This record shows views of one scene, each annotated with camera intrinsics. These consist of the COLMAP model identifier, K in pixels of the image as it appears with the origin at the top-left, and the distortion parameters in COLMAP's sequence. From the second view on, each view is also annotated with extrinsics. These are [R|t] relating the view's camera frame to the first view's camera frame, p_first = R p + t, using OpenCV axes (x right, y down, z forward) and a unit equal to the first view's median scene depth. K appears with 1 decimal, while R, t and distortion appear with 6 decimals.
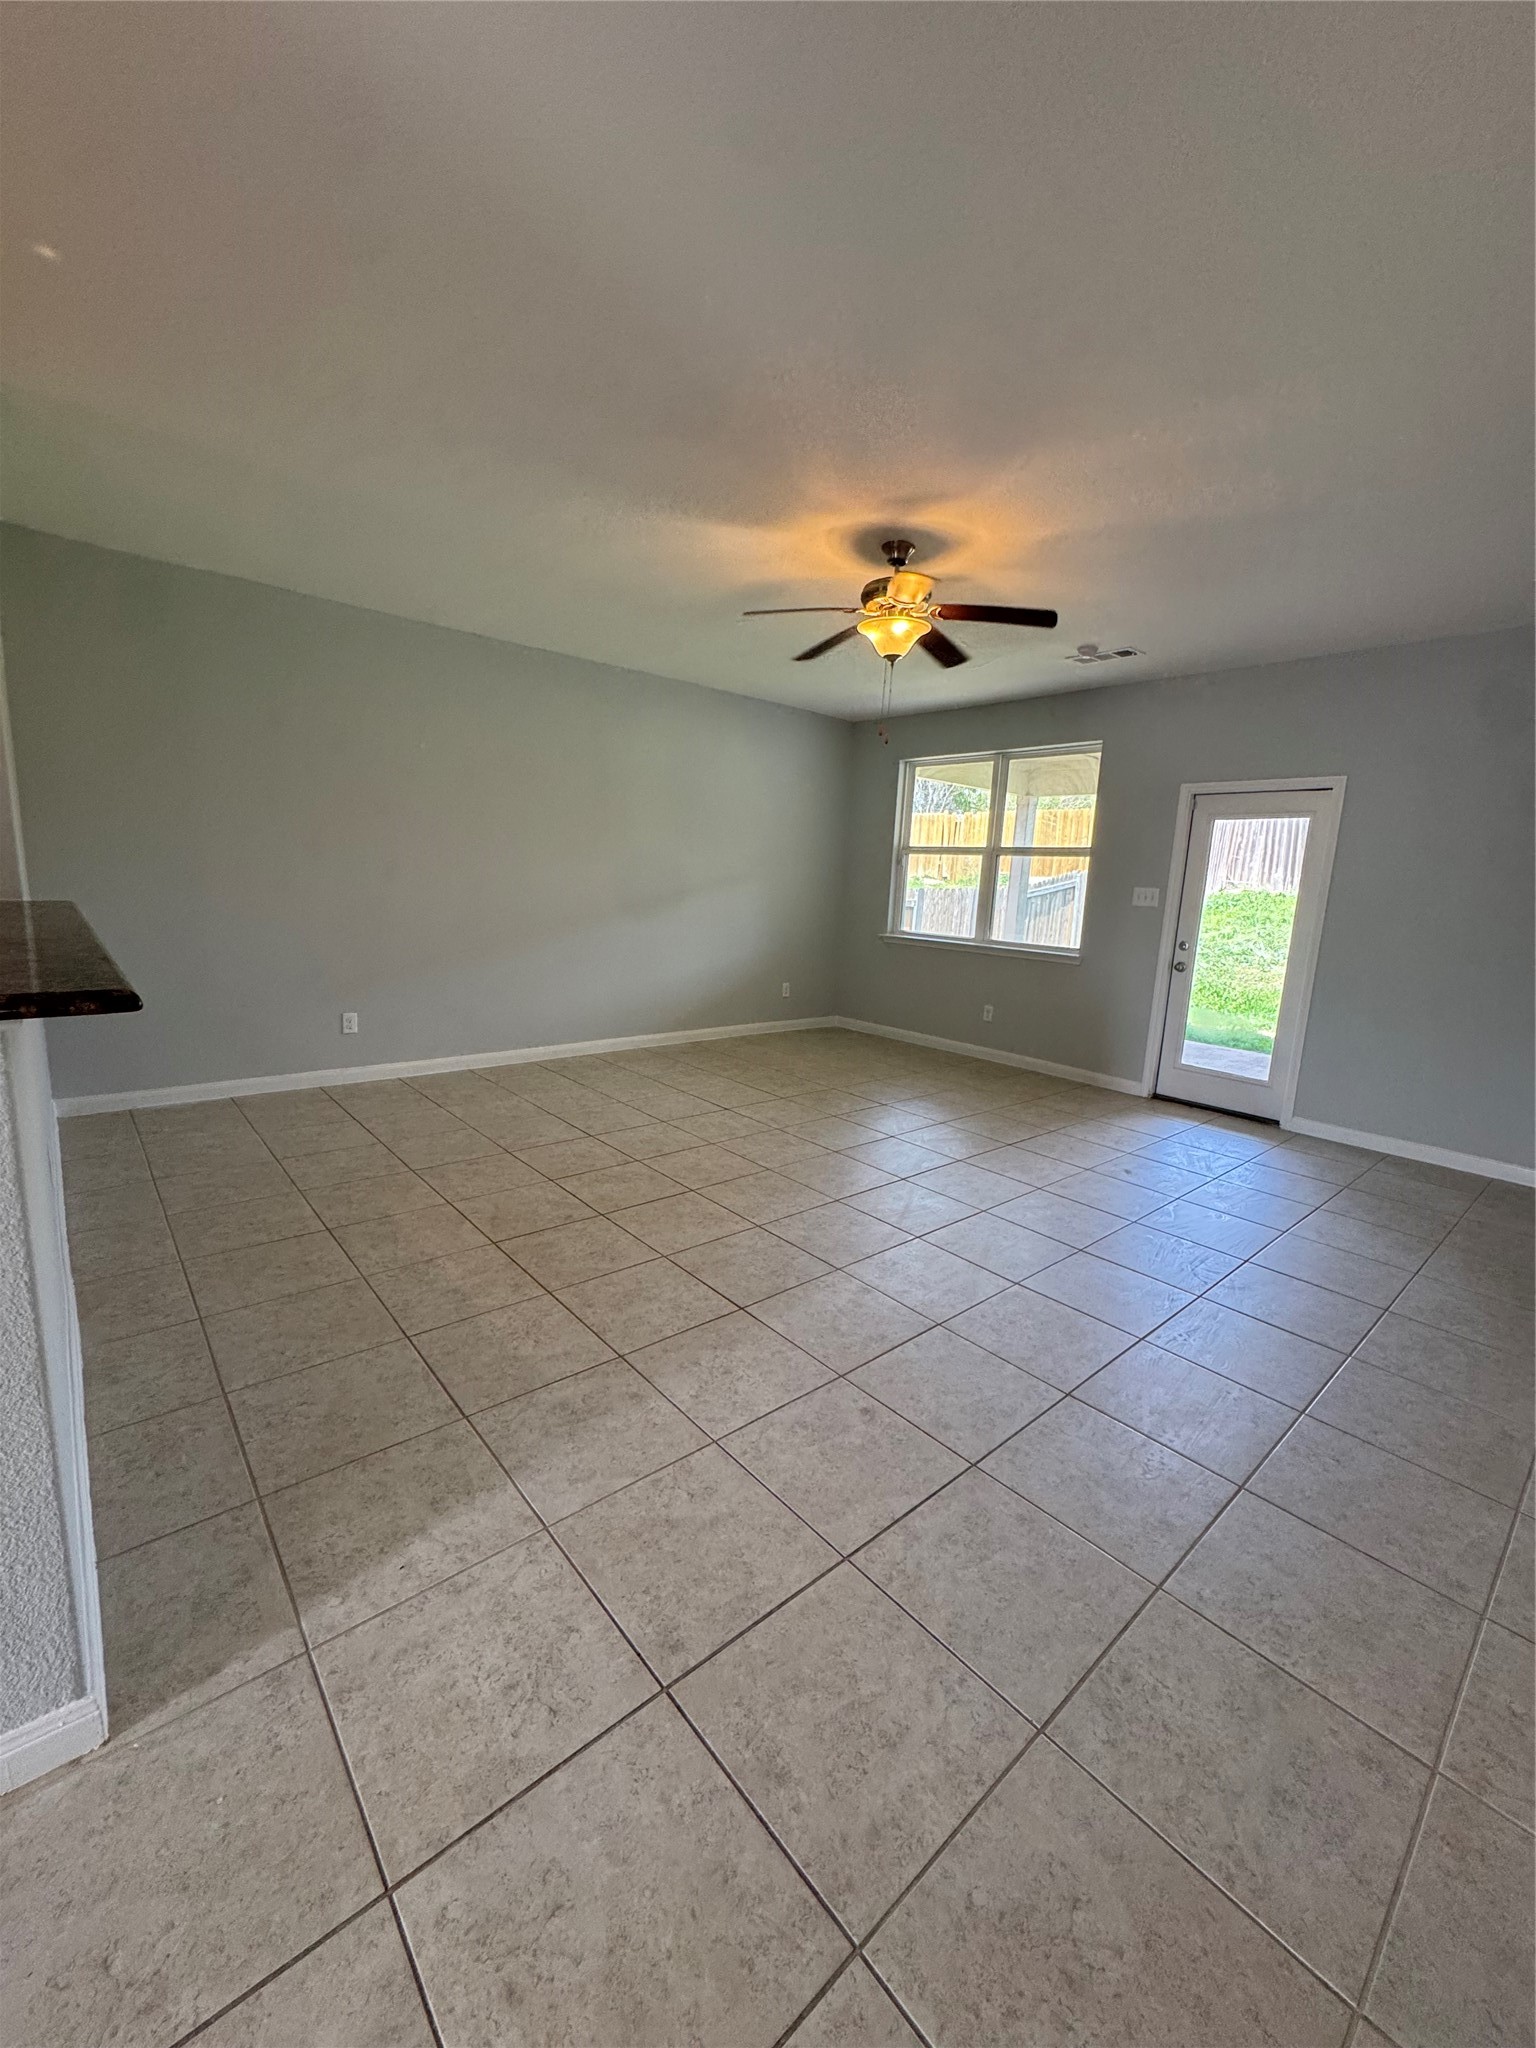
lens RADIAL K [[811.4, 0, 768.0], [0, 811.4, 1024.0], [0, 0, 1]] dist [-0.000262, 0.000303]
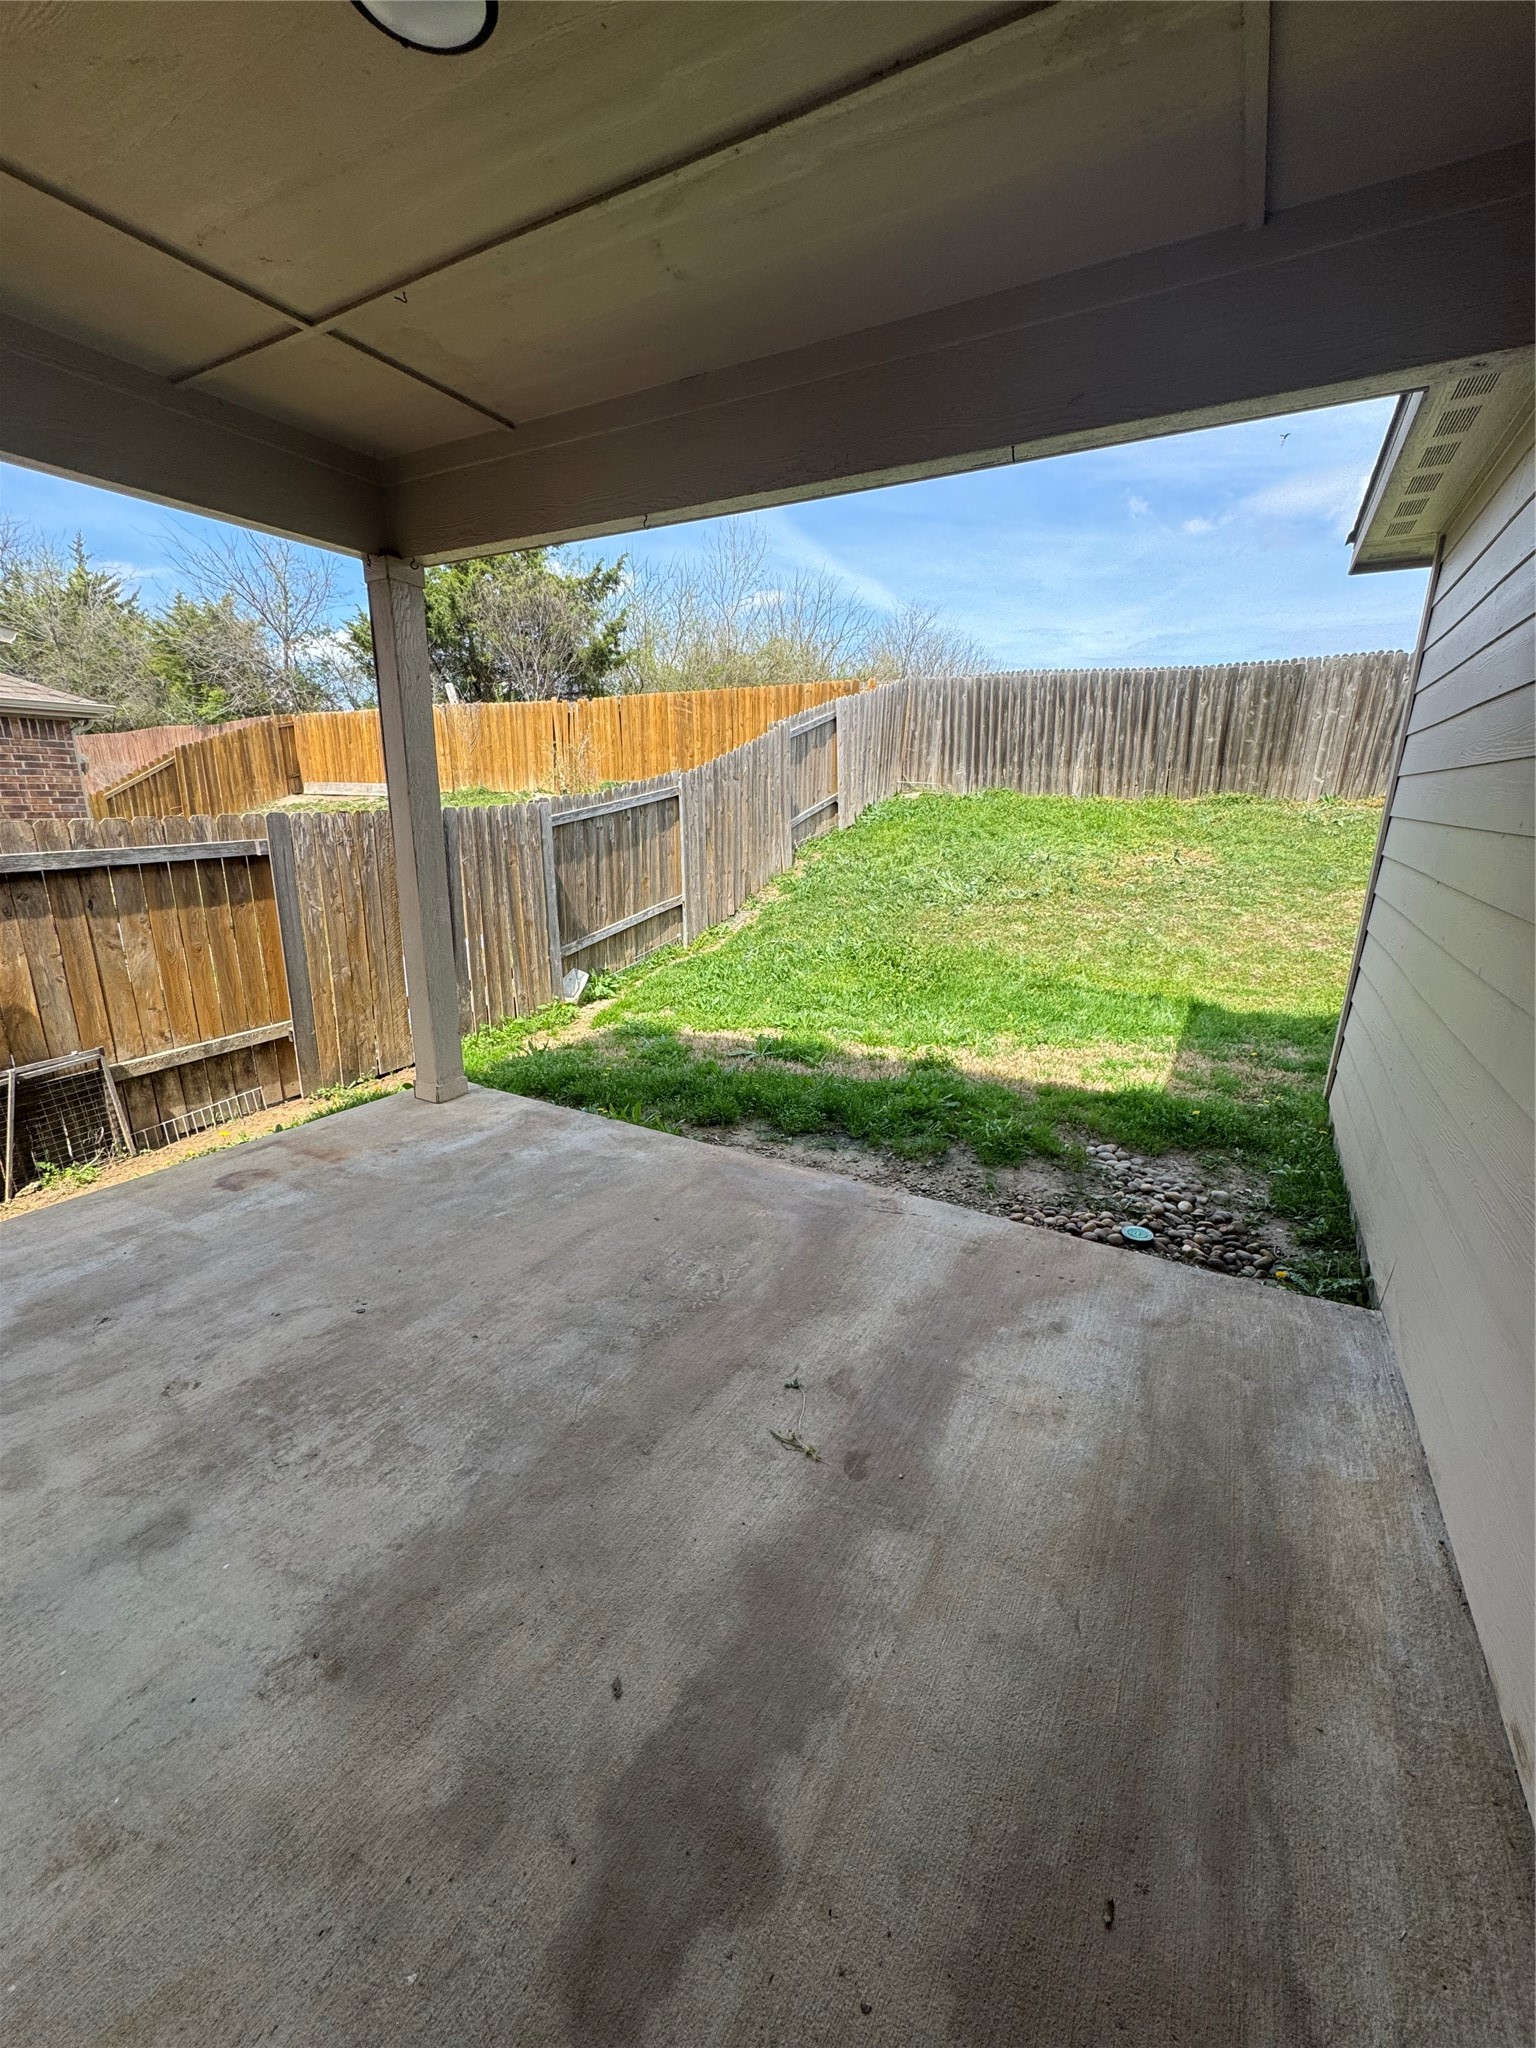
lens RADIAL K [[811.4, 0, 768.0], [0, 811.4, 1024.0], [0, 0, 1]] dist [-0.000262, 0.000303]
pose [[0.943509, -0.124015, 0.307263, 0.232605], [0.094083, 0.989419, 0.110443, -0.060228], [-0.317709, -0.075295, 0.945194, 0.381632]]
